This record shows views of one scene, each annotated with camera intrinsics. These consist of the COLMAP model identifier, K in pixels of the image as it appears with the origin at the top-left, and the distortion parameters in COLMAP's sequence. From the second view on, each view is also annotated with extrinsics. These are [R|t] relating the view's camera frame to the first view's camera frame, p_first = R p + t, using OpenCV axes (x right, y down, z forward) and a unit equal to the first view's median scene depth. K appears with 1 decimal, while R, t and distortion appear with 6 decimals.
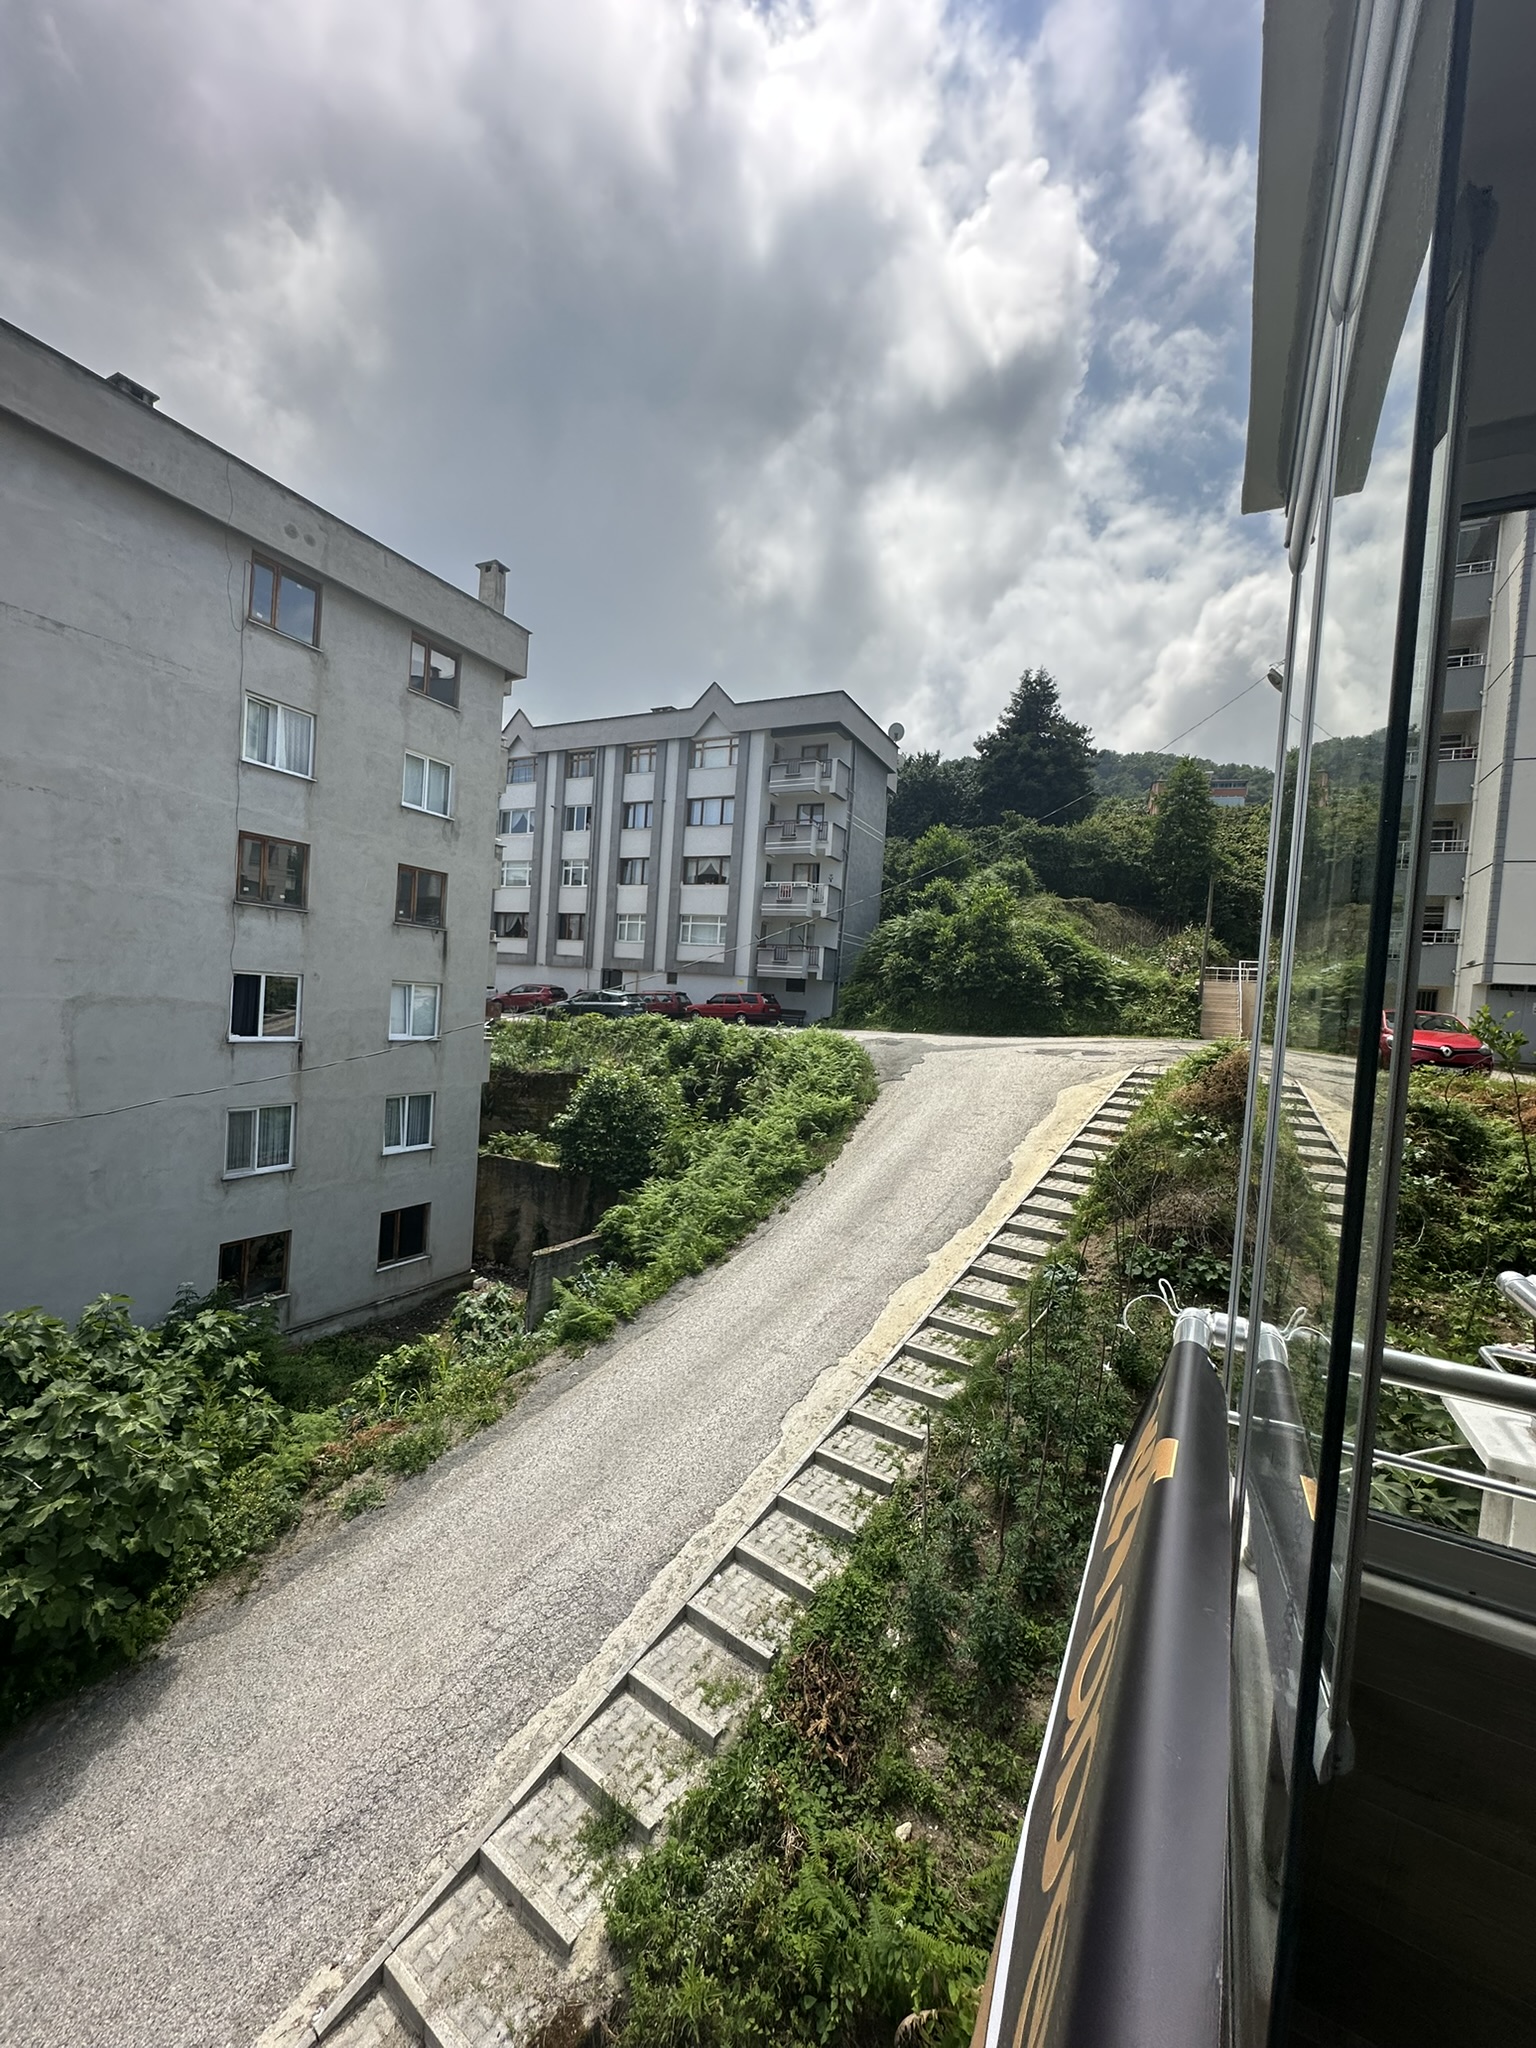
lens RADIAL K [[822.0, 0, 766.9], [0, 822.0, 1029.5], [0, 0, 1]] dist [-0.003727, 0.000970]
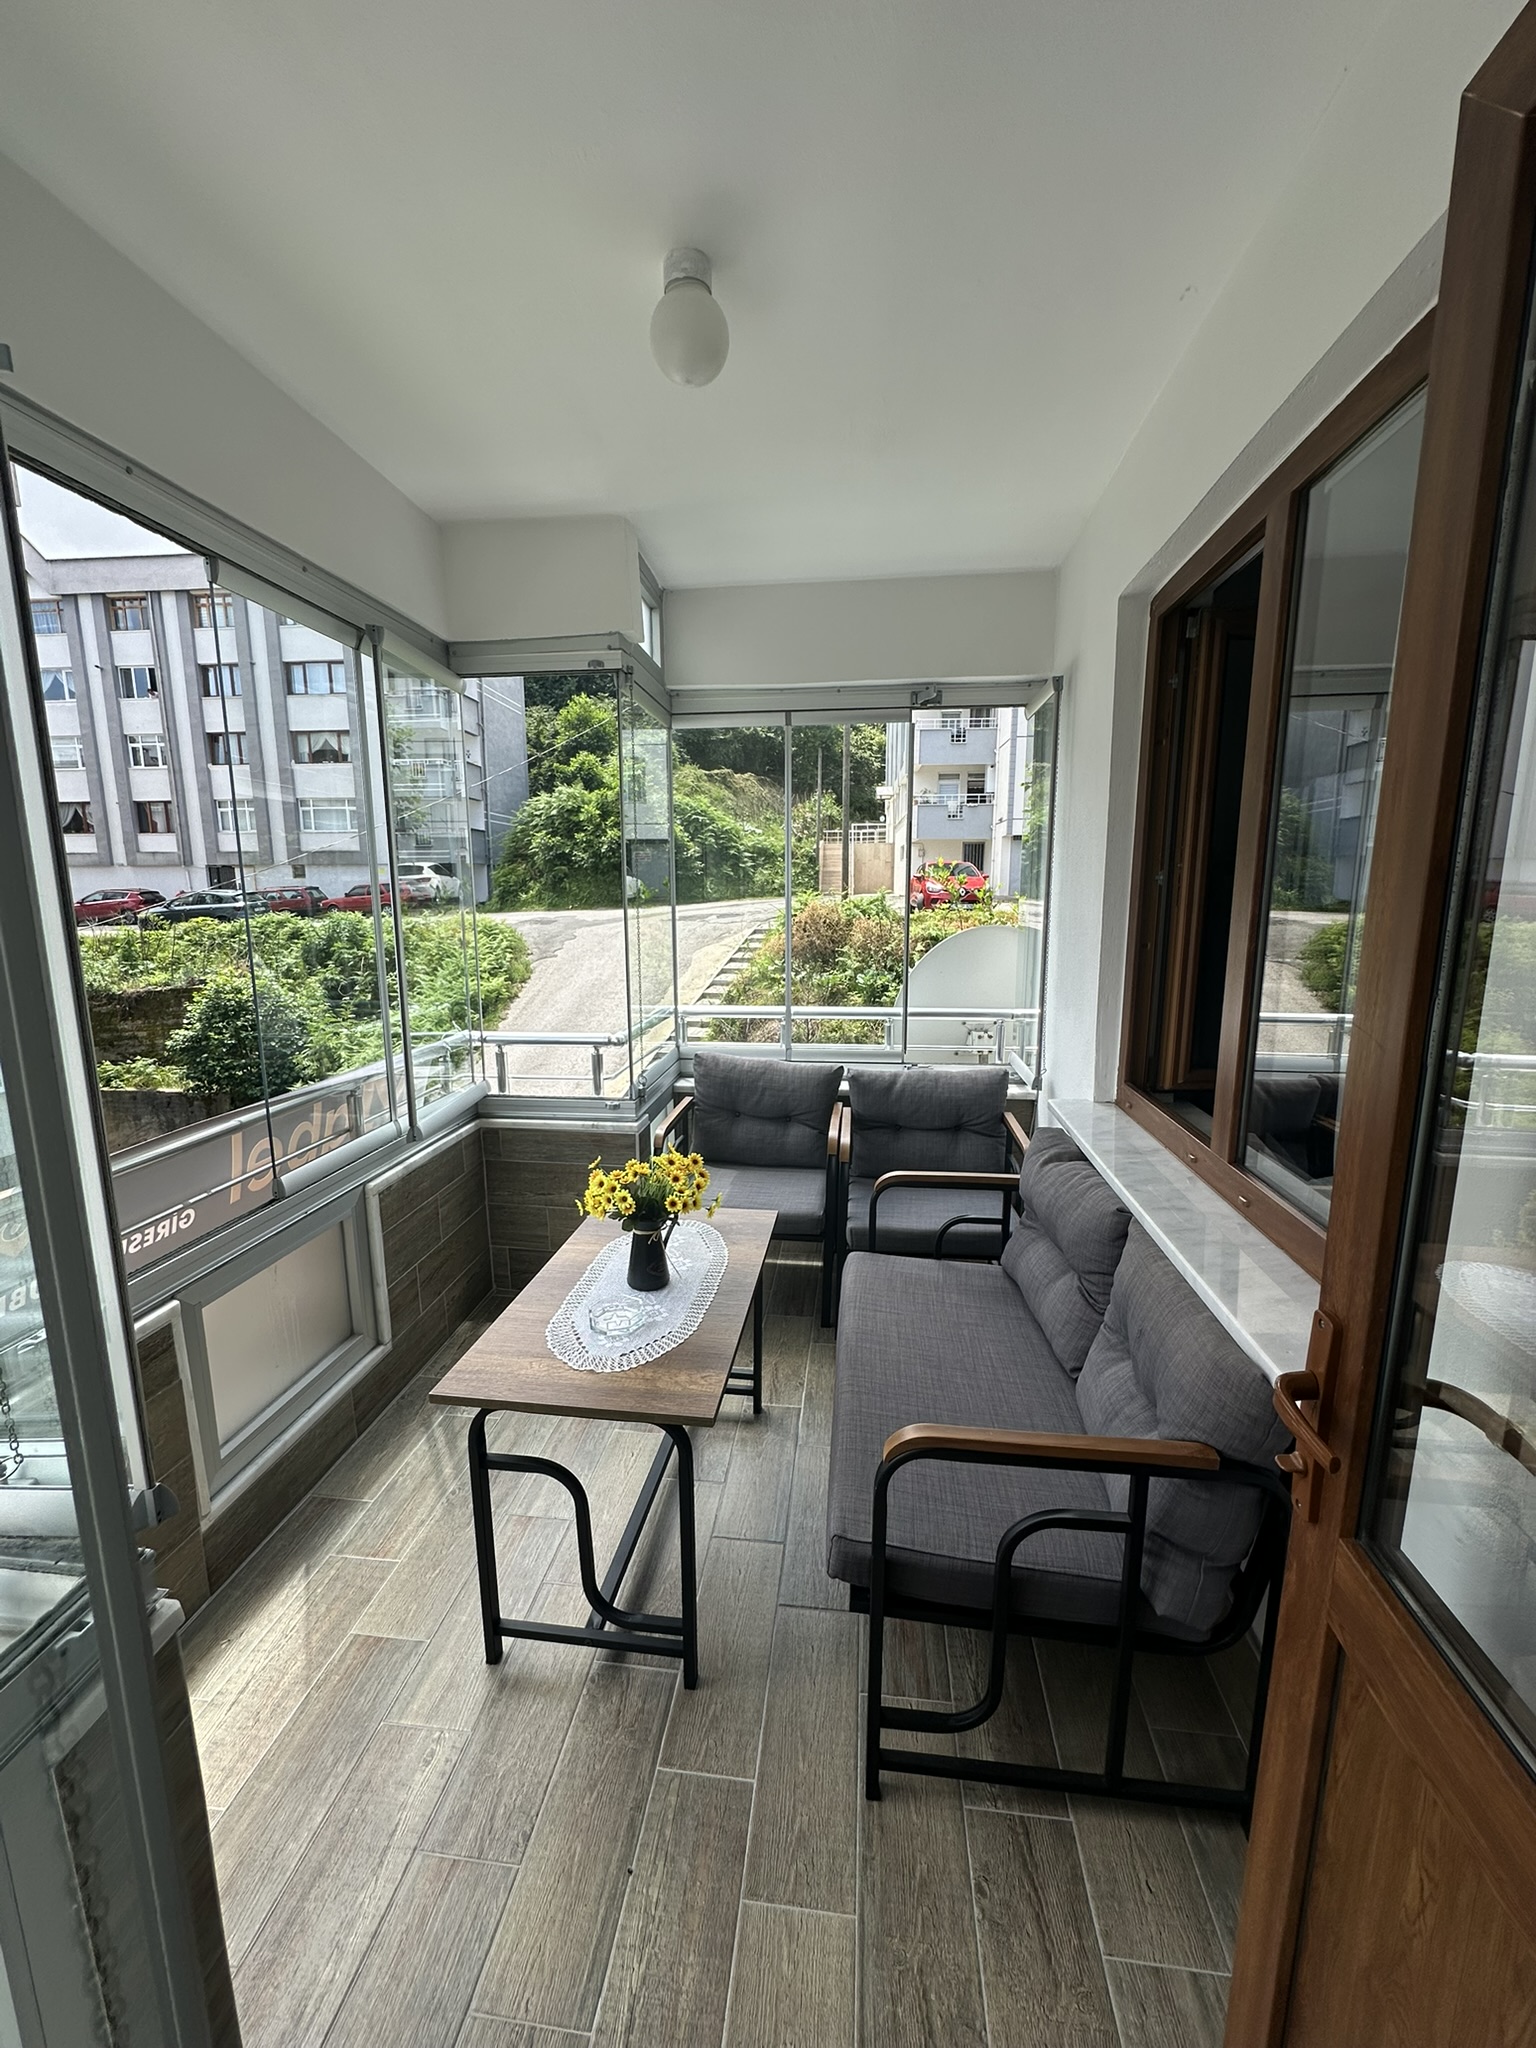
lens RADIAL K [[822.0, 0, 771.2], [0, 822.0, 1027.2], [0, 0, 1]] dist [-0.003727, 0.000970]
pose [[0.922749, -0.133914, 0.361389, 0.019500], [0.079258, 0.983587, 0.162098, 0.001015], [-0.377164, -0.120932, 0.918217, -0.058642]]
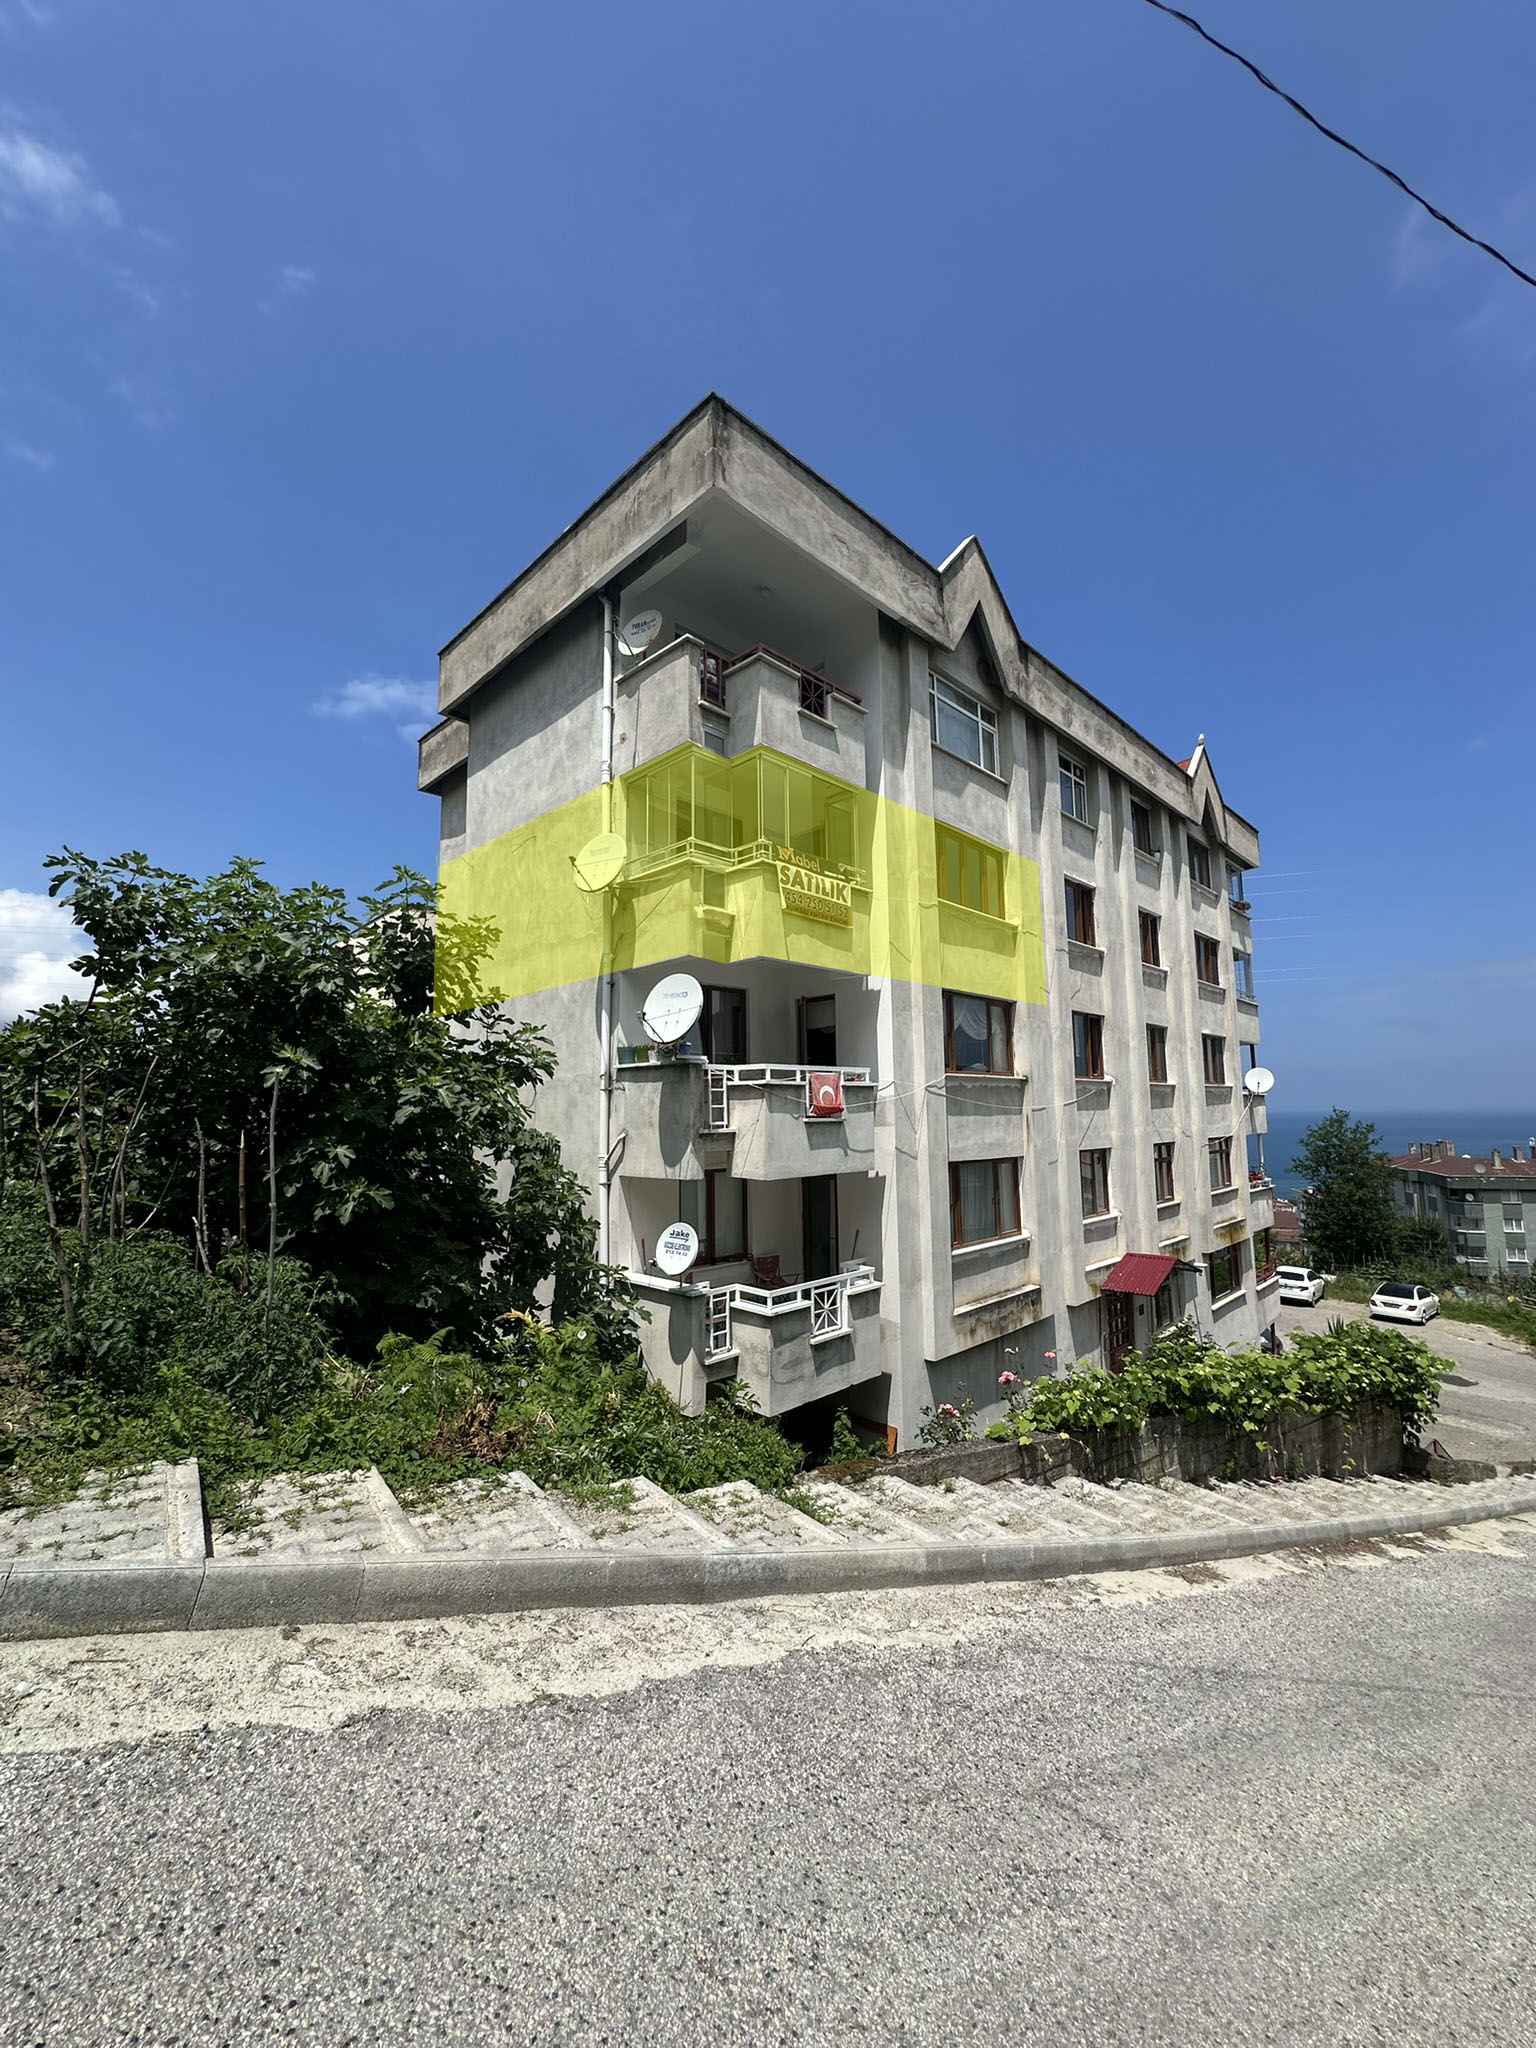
lens RADIAL K [[822.0, 0, 764.9], [0, 822.0, 1025.2], [0, 0, 1]] dist [-0.003727, 0.000970]
pose [[-0.956866, -0.027333, 0.289240, -0.036891], [-0.044946, 0.997506, -0.054426, 0.051795], [-0.287031, -0.065079, -0.955708, 0.171033]]
